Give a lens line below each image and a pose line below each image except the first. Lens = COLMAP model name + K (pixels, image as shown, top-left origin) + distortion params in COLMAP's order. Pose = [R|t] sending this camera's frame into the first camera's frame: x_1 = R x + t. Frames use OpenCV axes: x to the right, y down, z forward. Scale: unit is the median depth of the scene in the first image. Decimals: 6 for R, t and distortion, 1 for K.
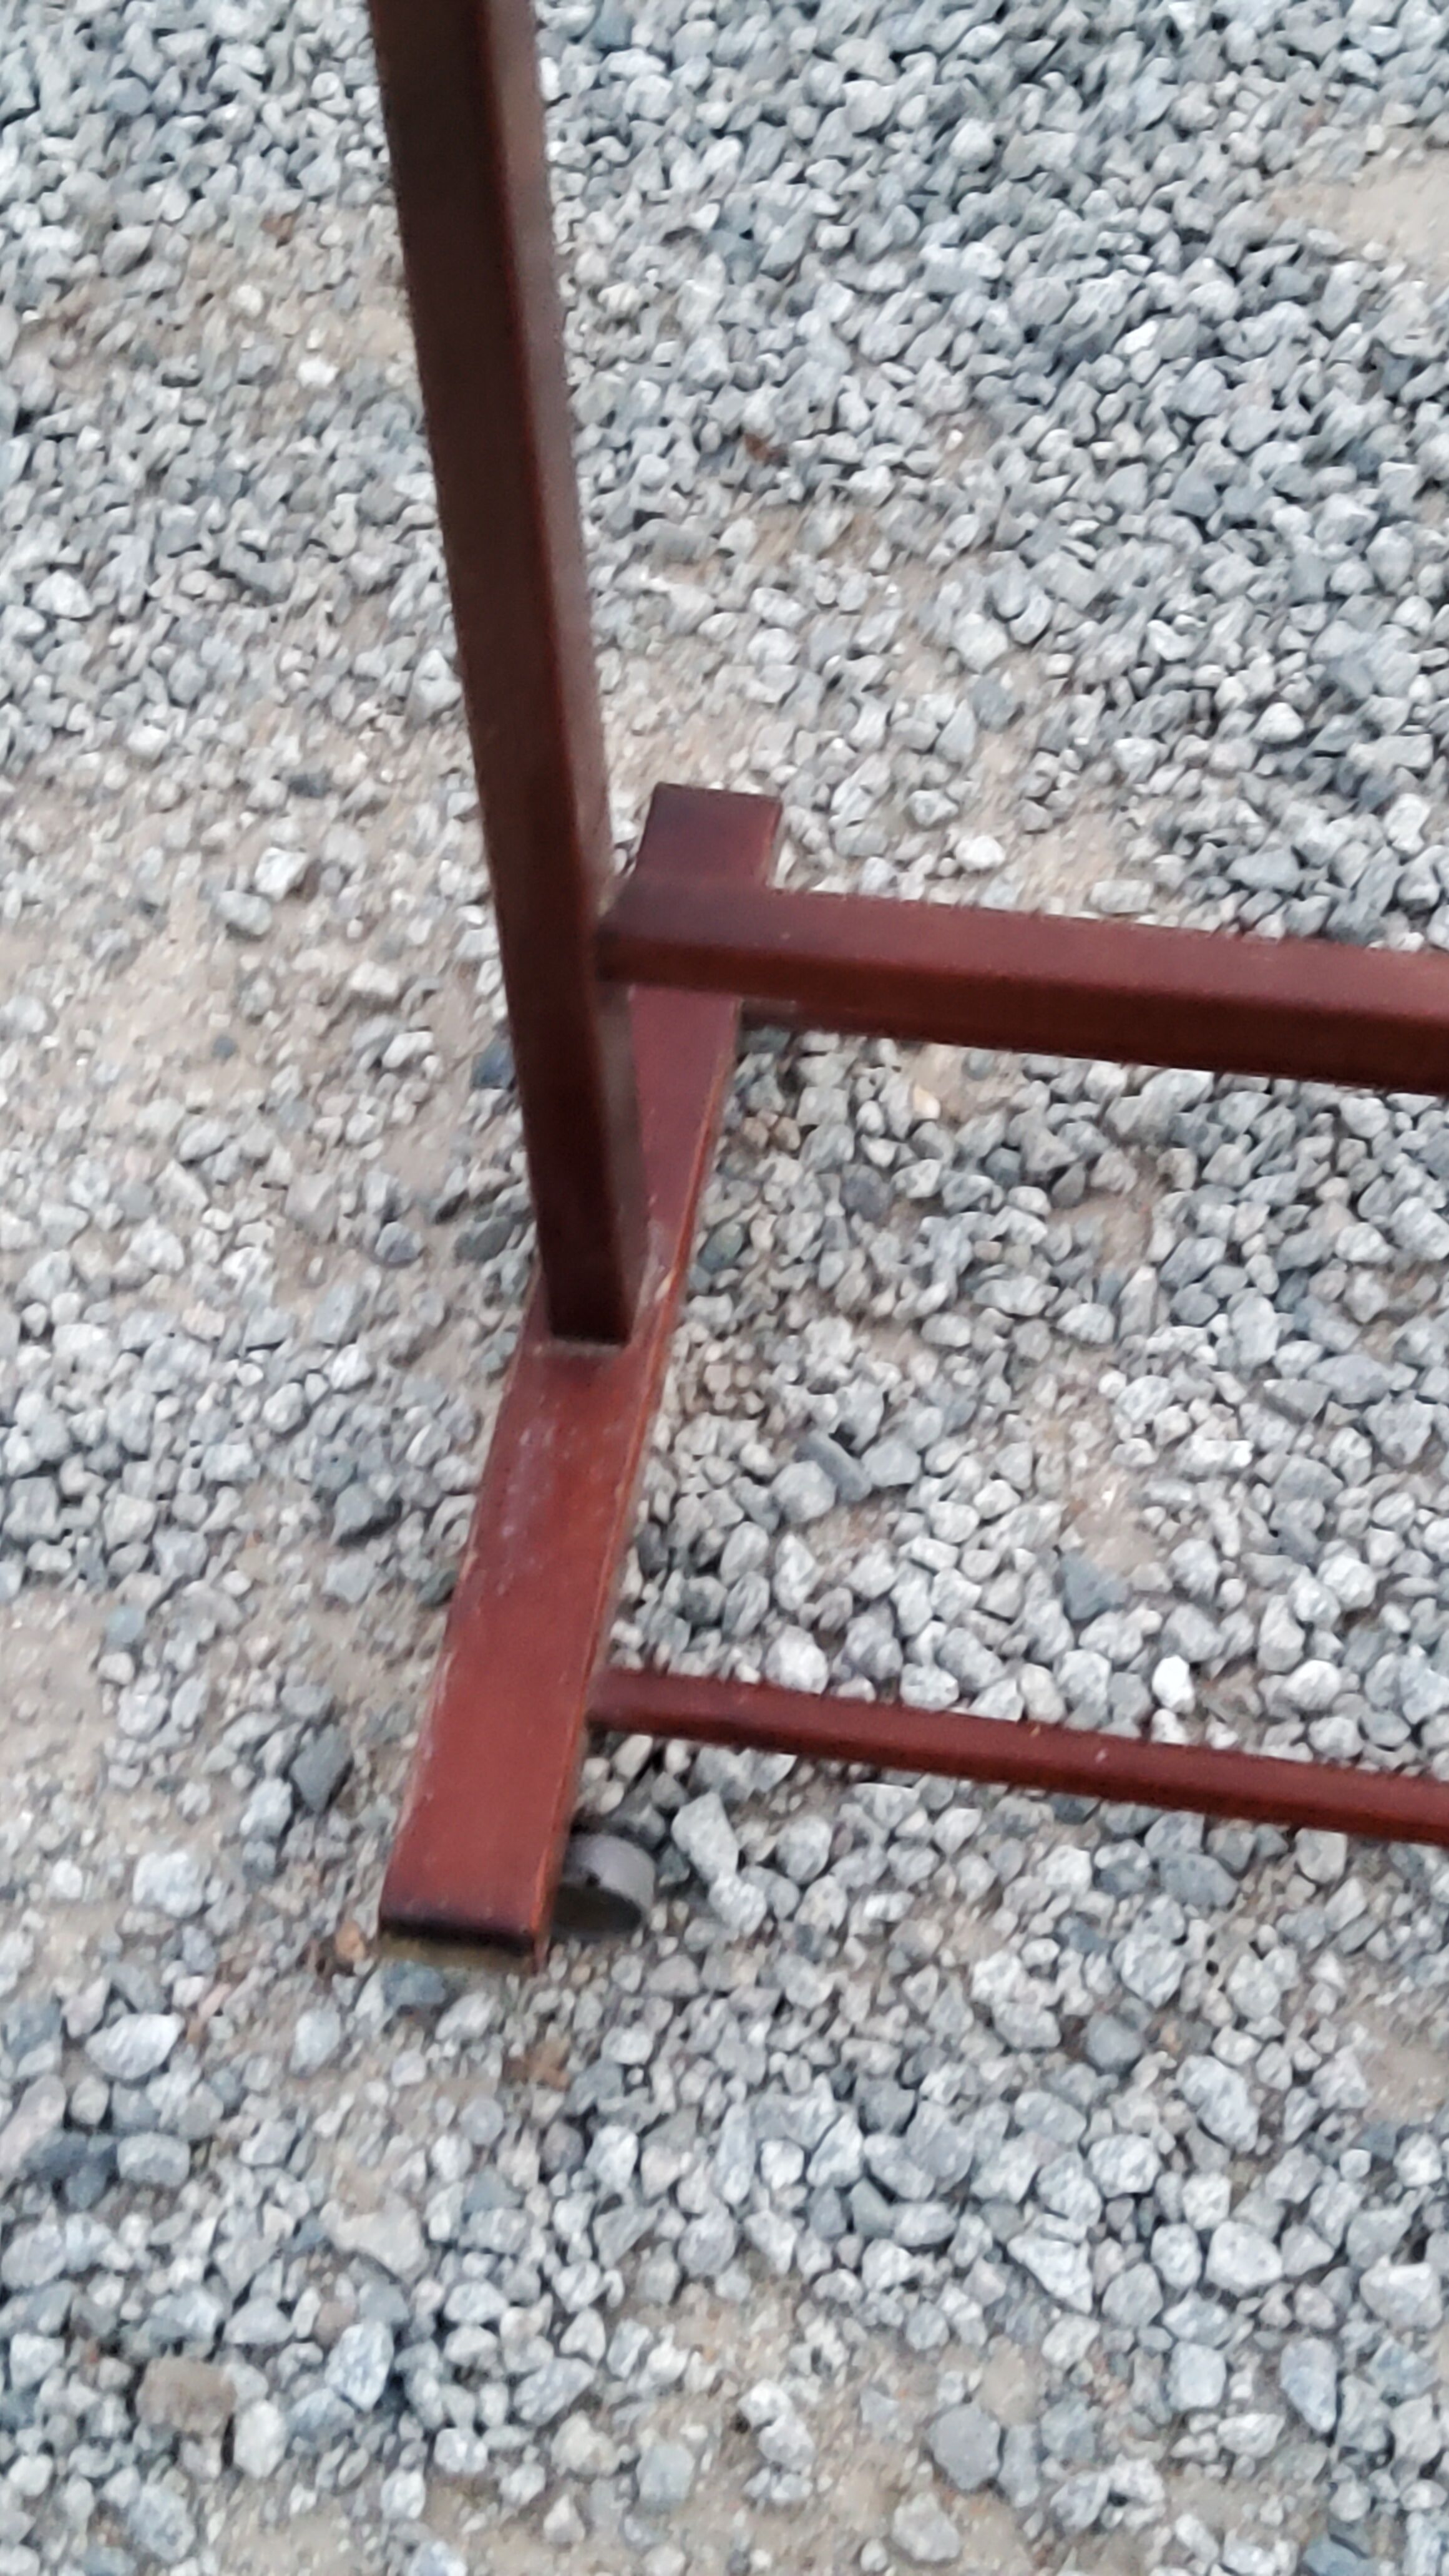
lens RADIAL K [[3851.8, 0, 738.9], [0, 3851.8, 1248.8], [0, 0, 1]] dist [0.192003, -0.539438]
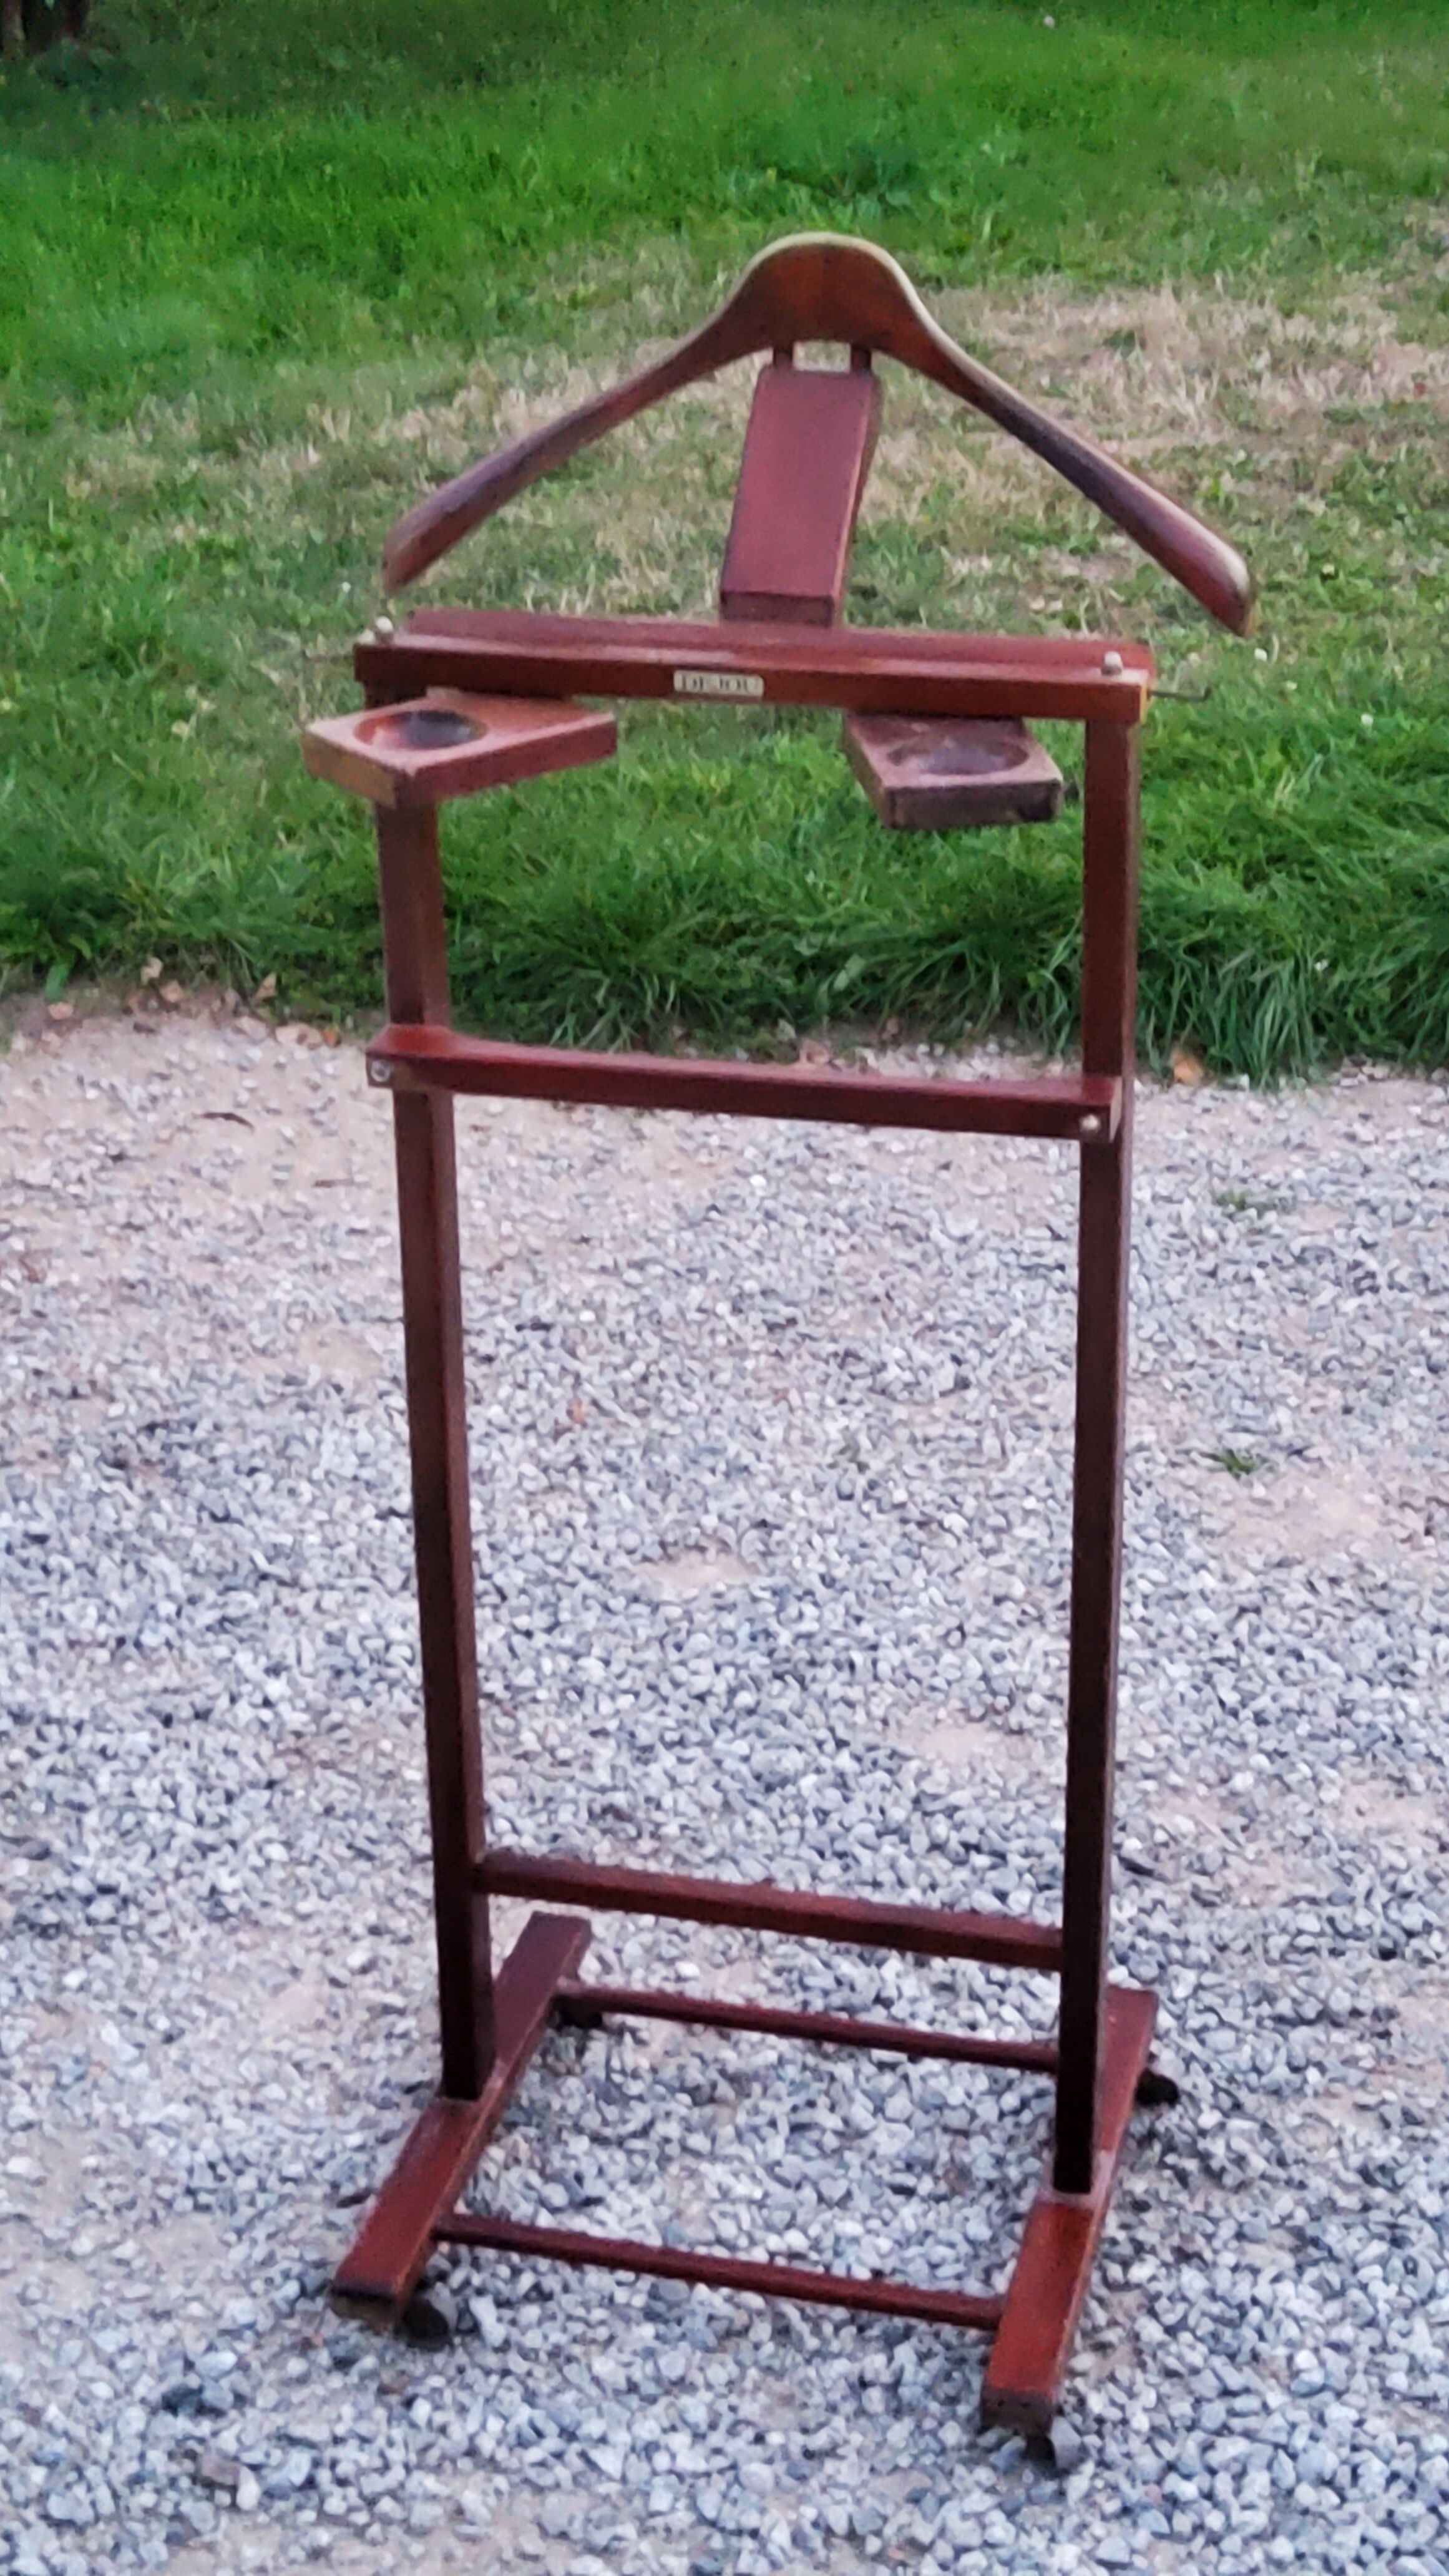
lens RADIAL K [[3830.1, 0, 737.3], [0, 3830.1, 1251.8], [0, 0, 1]] dist [0.193349, -0.580798]
pose [[0.995846, 0.053826, -0.073437, 0.240548], [-0.083274, 0.864588, -0.495532, 0.646888], [0.036820, 0.499589, 0.865479, -1.094152]]
